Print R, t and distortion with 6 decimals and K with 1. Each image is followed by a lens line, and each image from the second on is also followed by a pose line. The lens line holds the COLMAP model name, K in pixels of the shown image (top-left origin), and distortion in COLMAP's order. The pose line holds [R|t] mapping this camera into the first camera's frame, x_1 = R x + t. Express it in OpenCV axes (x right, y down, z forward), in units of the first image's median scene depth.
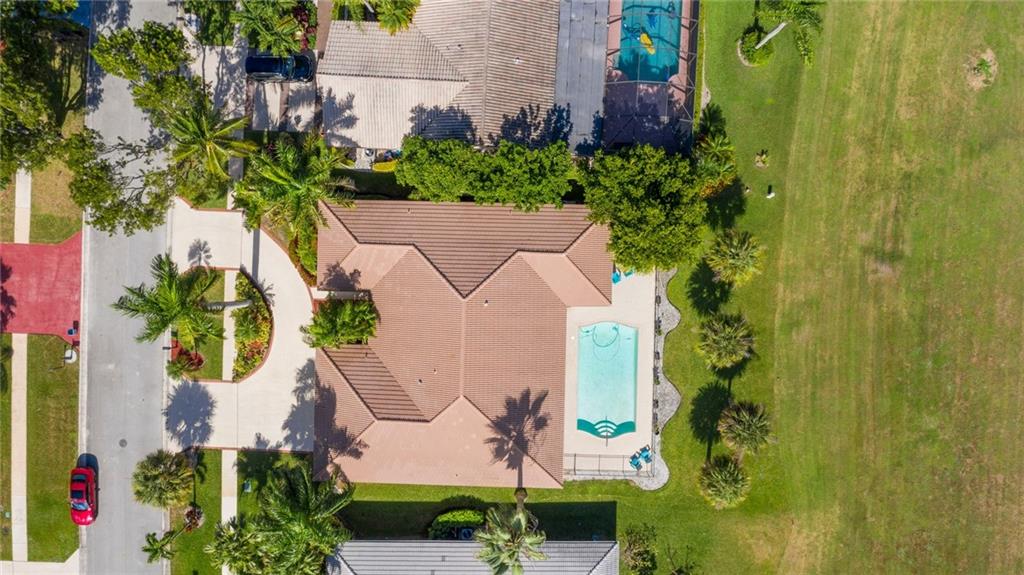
lens RADIAL K [[831.6, 0, 512.0], [0, 831.6, 287.5], [0, 0, 1]] dist [-0.027973, 0.005308]
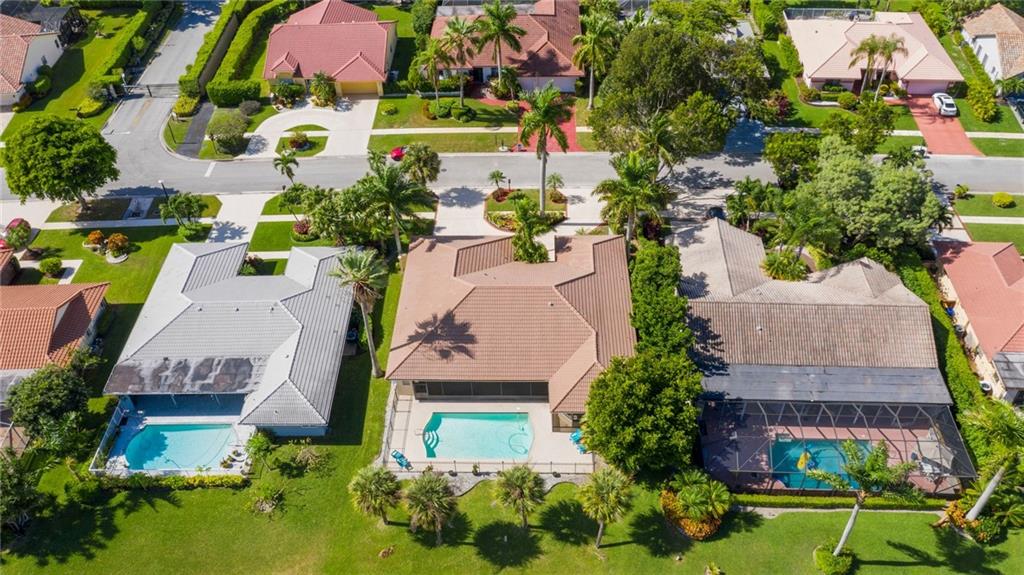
lens RADIAL K [[831.6, 0, 512.0], [0, 831.6, 287.5], [0, 0, 1]] dist [-0.027973, 0.005308]
pose [[0.001782, 0.675801, -0.737082, 0.765261], [-0.999992, 0.003787, 0.001055, 0.067055], [0.003504, 0.737074, 0.675803, 0.154930]]
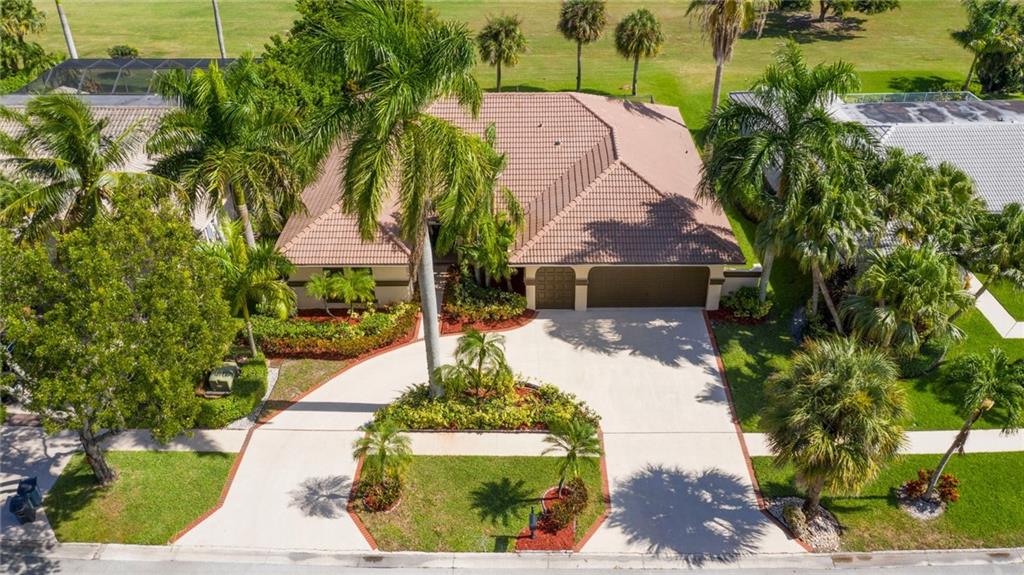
lens RADIAL K [[831.6, 0, 512.0], [0, 831.6, 287.5], [0, 0, 1]] dist [-0.027973, 0.005308]
pose [[-0.015896, -0.529463, 0.848184, -0.700465], [0.999232, -0.038803, -0.005495, 0.068255], [0.035821, 0.847445, 0.529673, 0.669096]]
